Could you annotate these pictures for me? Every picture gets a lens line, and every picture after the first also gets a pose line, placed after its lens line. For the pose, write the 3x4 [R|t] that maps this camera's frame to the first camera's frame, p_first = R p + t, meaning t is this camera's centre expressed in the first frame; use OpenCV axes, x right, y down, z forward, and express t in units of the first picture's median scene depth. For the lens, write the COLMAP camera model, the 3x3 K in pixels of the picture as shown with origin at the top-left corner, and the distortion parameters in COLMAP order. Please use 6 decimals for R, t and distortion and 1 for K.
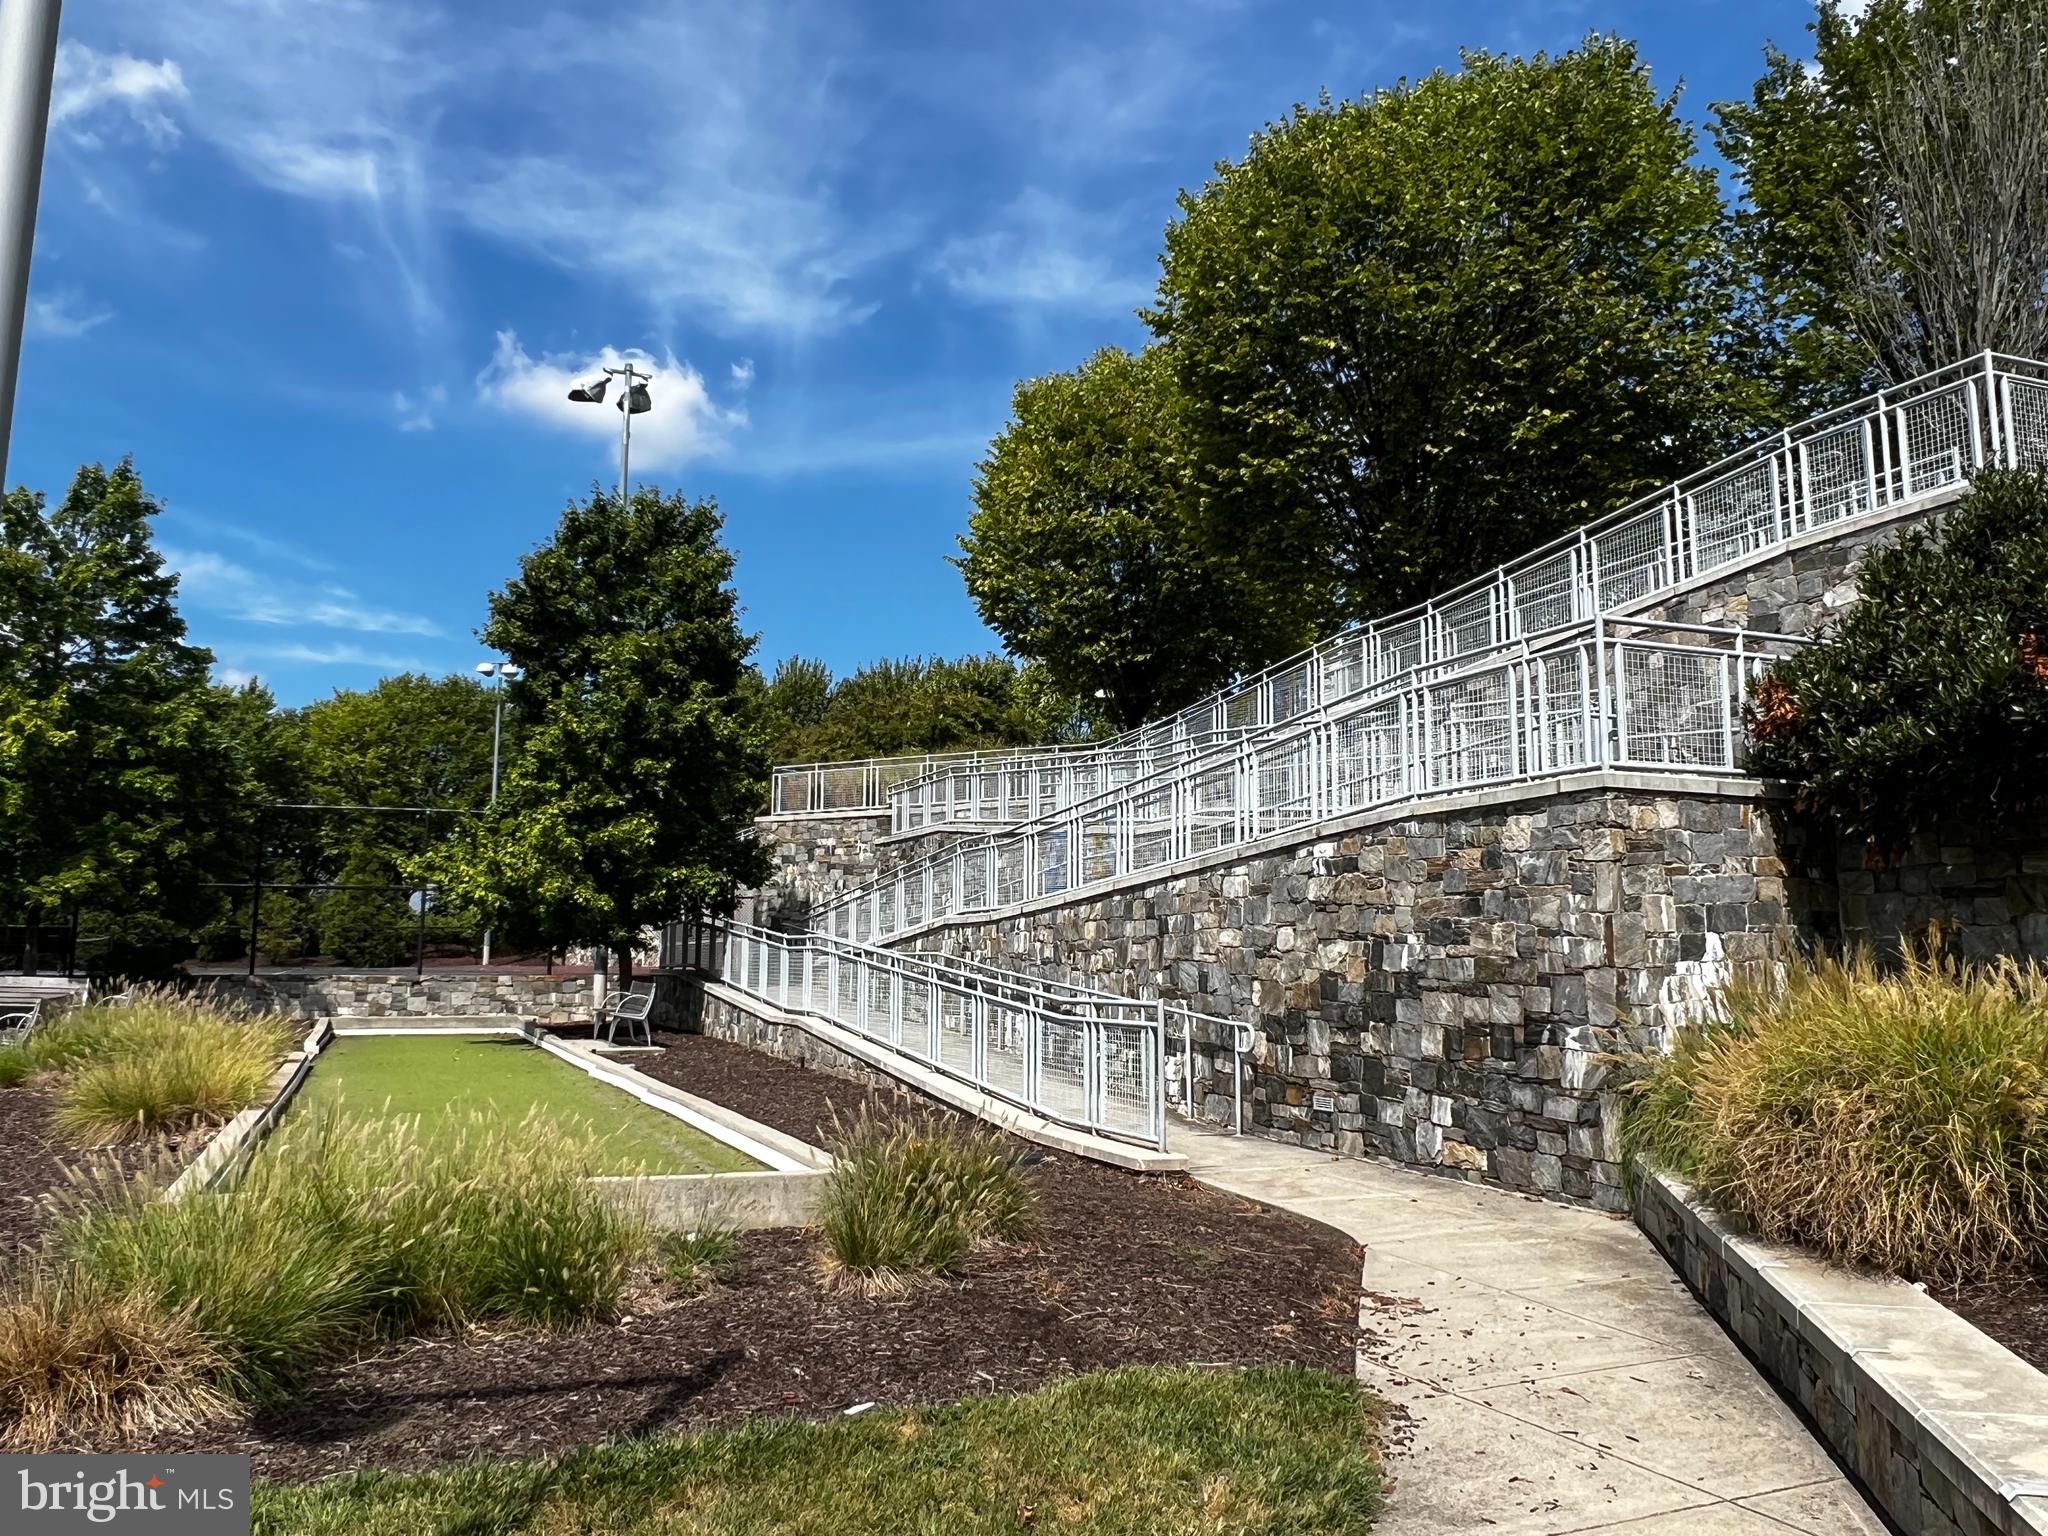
lens RADIAL K [[1550.2, 0, 1024.0], [0, 1550.2, 768.0], [0, 0, 1]] dist [0.000414, -0.001392]
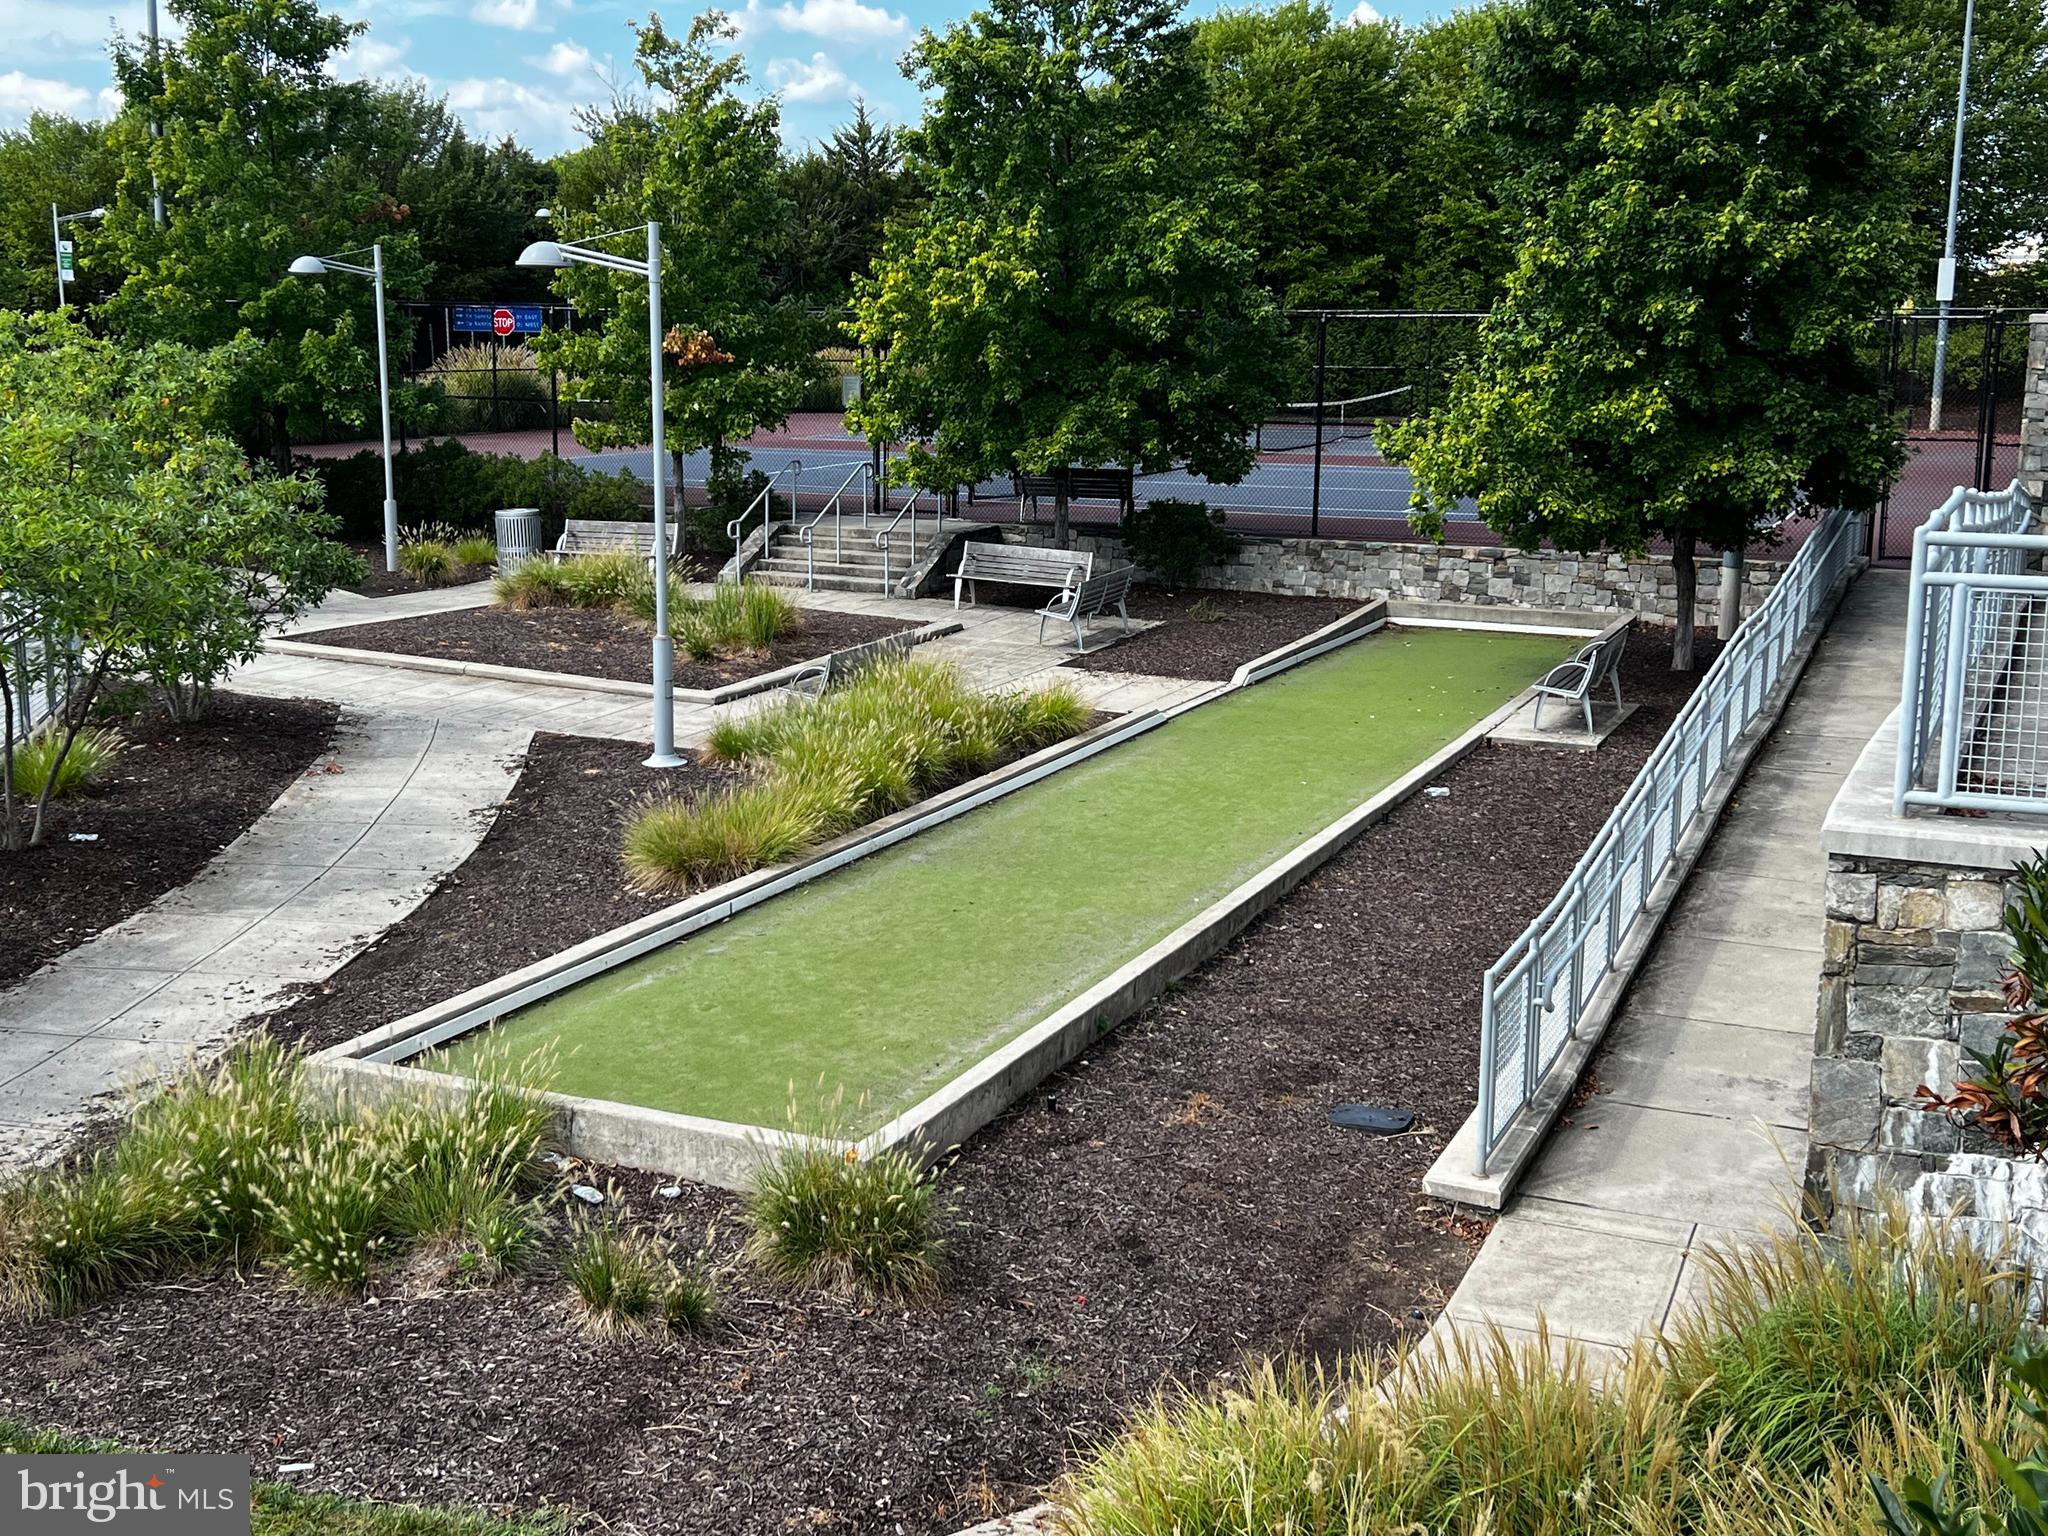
lens RADIAL K [[2400.5, 0, 1024.0], [0, 2400.5, 768.0], [0, 0, 1]] dist [-0.004012, -0.000827]
pose [[0.684593, 0.148357, -0.713669, 0.336178], [0.082988, 0.956840, 0.278514, -0.122771], [0.724186, -0.249894, 0.642734, 0.084979]]
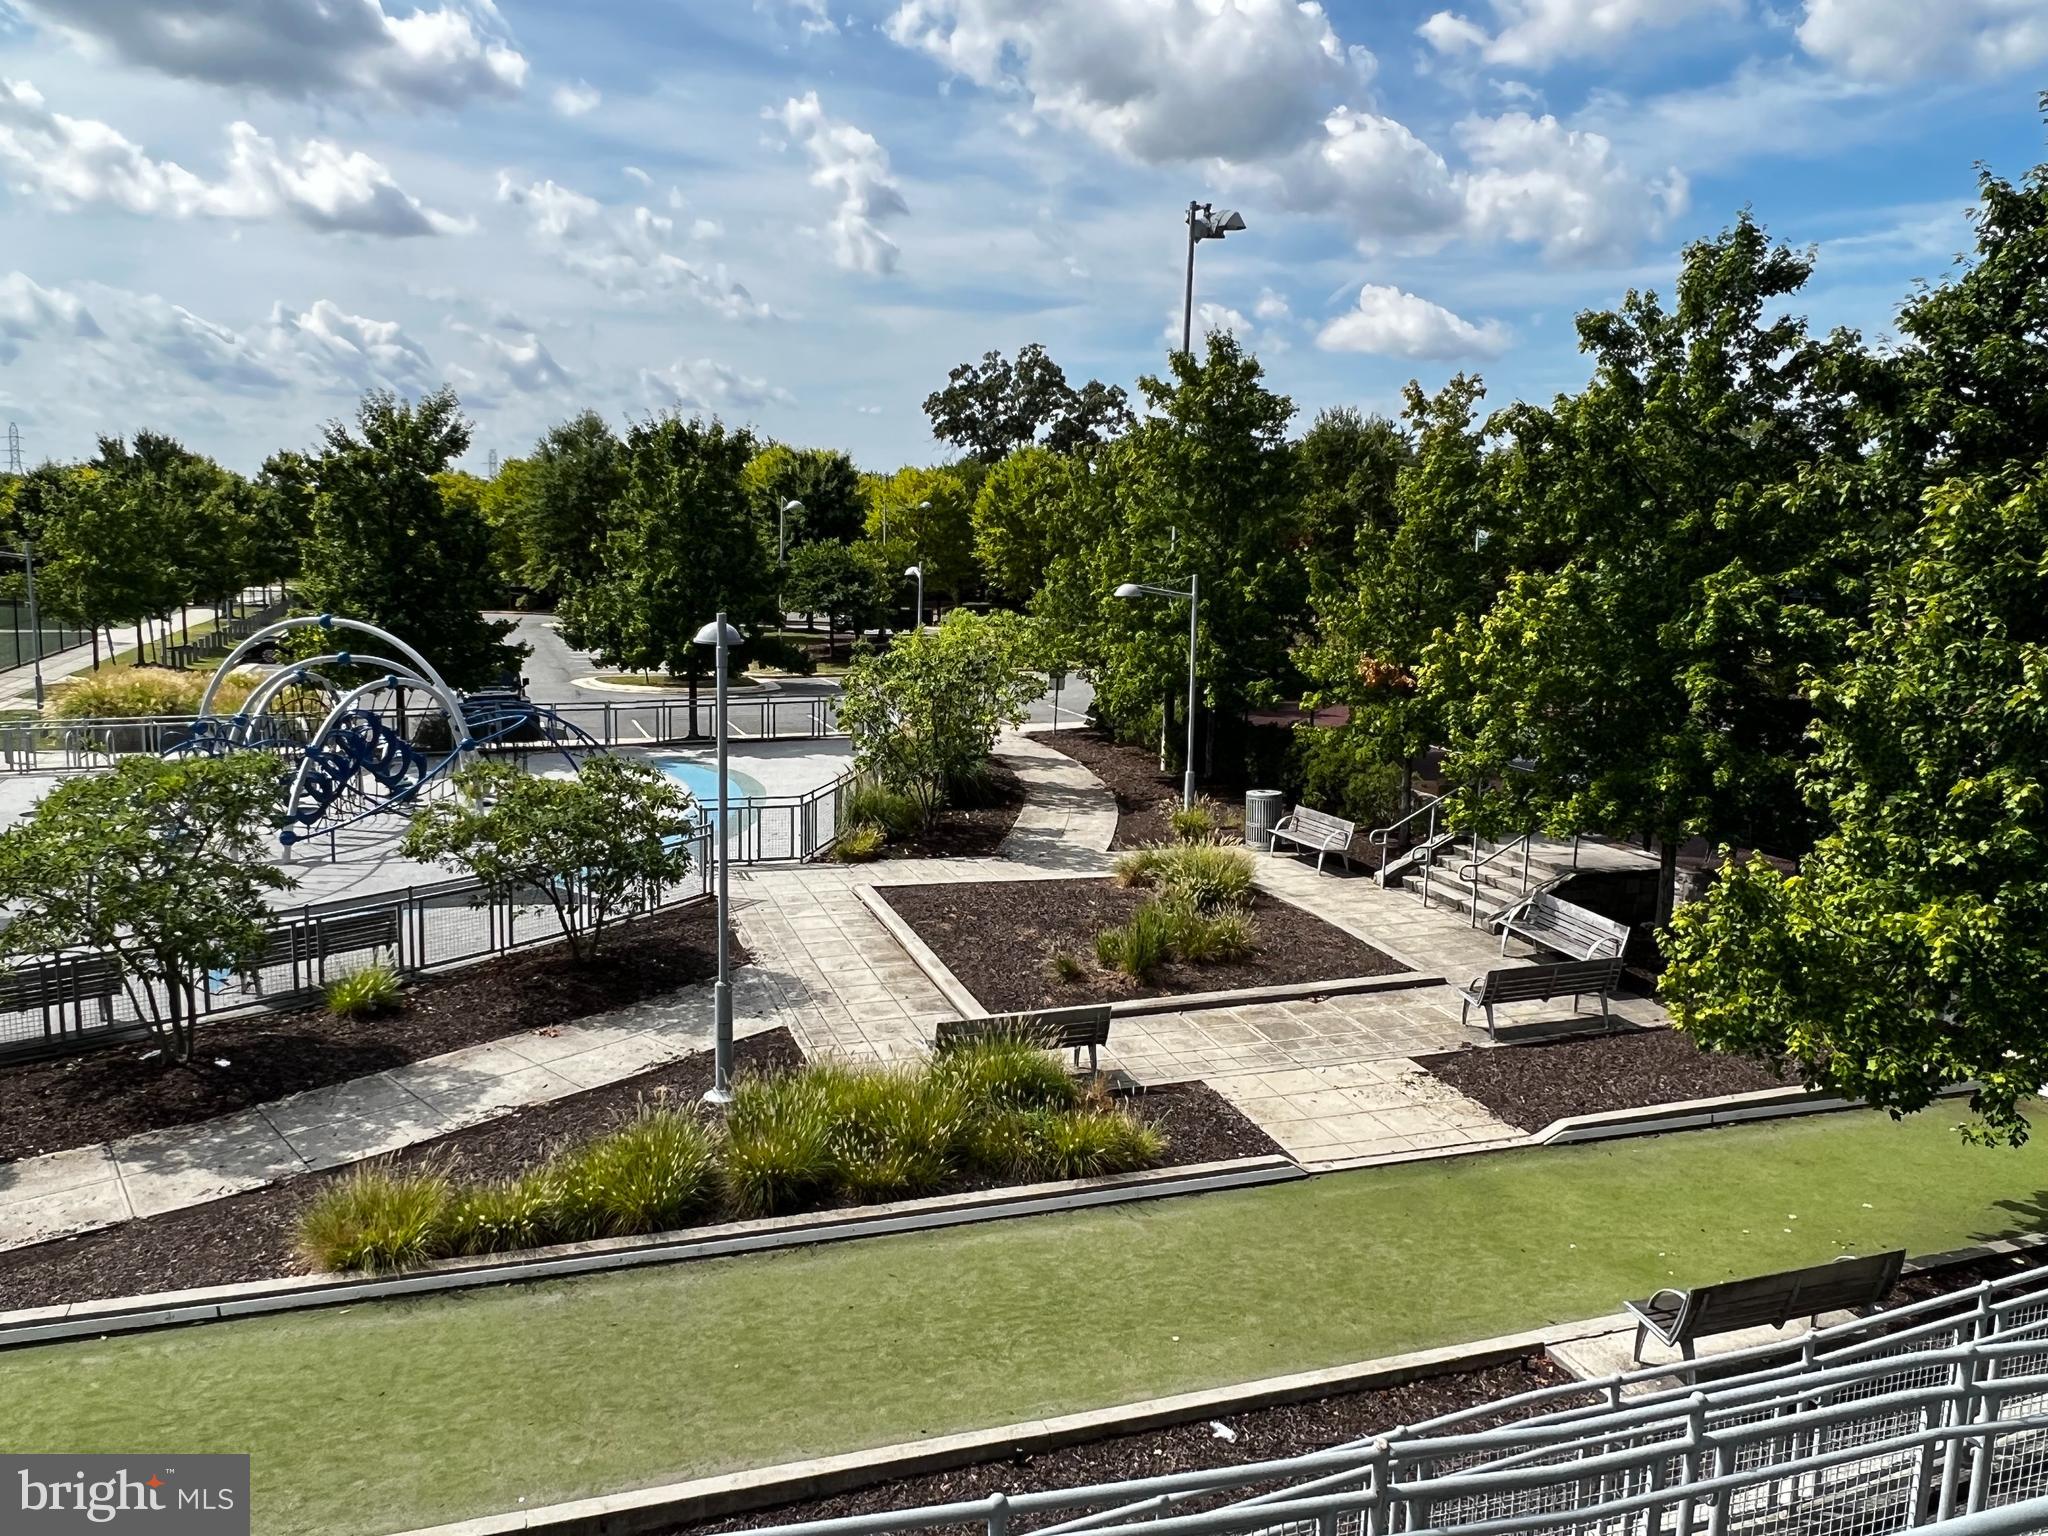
lens RADIAL K [[1550.2, 0, 1024.0], [0, 1550.2, 768.0], [0, 0, 1]] dist [0.000414, -0.001392]
pose [[-0.091499, 0.161402, -0.982638, 0.191943], [0.114114, 0.981976, 0.150667, -0.099446], [0.989245, -0.098347, -0.108268, 0.794814]]
